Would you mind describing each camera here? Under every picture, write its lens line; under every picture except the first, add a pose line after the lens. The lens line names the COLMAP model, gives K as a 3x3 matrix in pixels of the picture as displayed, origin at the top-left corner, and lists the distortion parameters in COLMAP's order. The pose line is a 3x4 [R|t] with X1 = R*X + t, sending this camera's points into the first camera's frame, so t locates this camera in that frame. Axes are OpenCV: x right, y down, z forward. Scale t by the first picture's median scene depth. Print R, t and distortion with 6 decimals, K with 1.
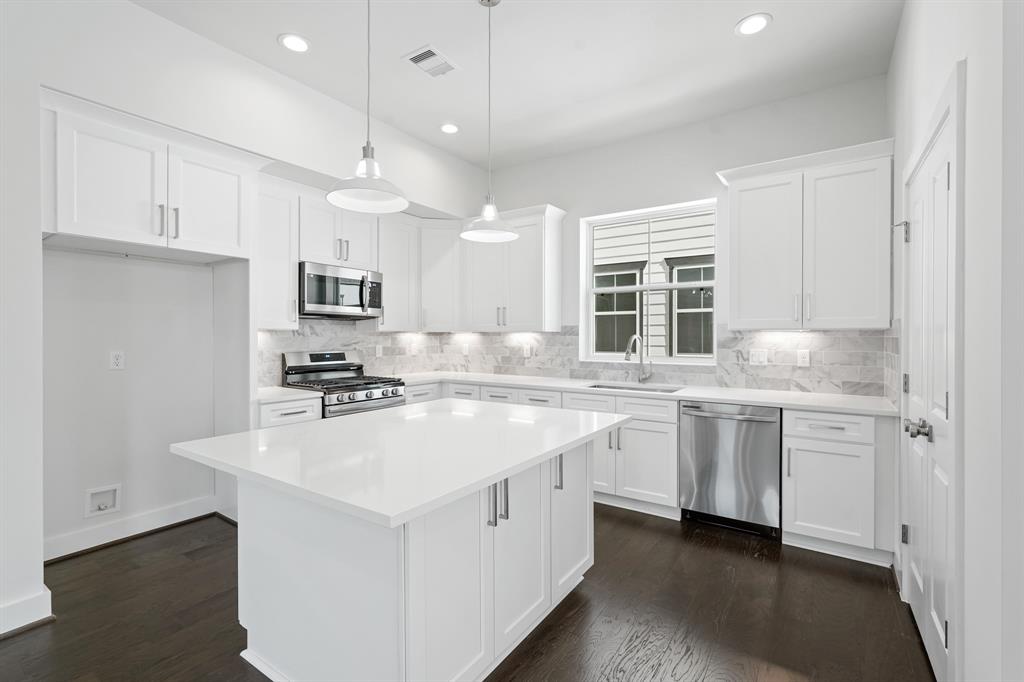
lens RADIAL K [[458.1, 0, 512.0], [0, 458.1, 341.0], [0, 0, 1]] dist [-0.002090, 0.000009]
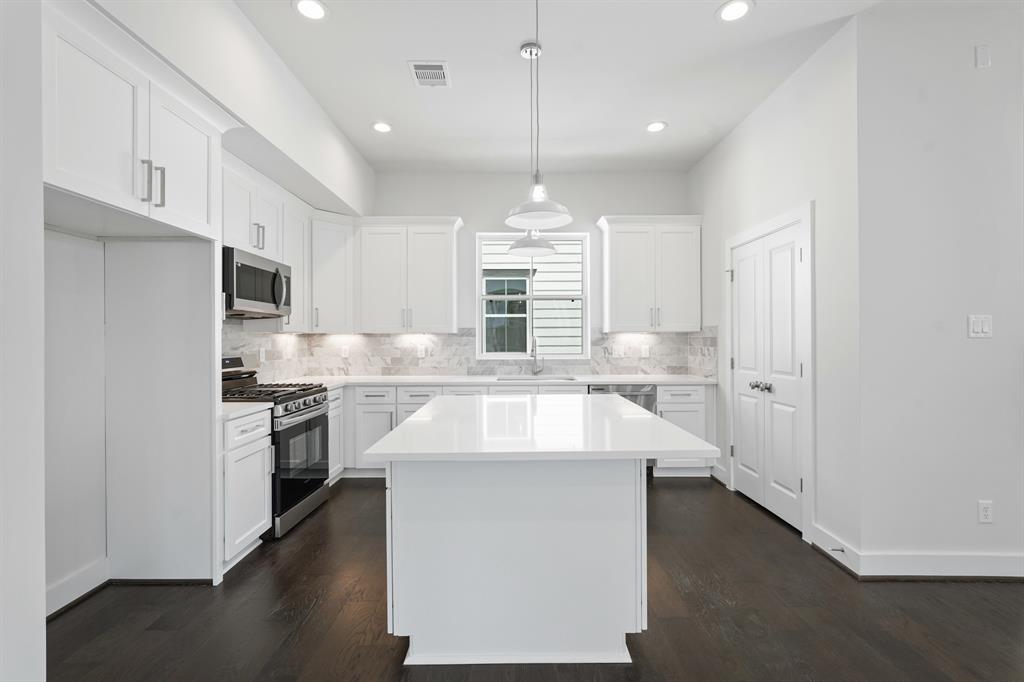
lens RADIAL K [[458.1, 0, 512.0], [0, 458.1, 341.0], [0, 0, 1]] dist [-0.002090, 0.000009]
pose [[0.820343, -0.006438, 0.571835, -0.422109], [0.009634, 0.999950, -0.002563, 0.002447], [-0.571790, 0.007612, 0.820364, 0.029867]]
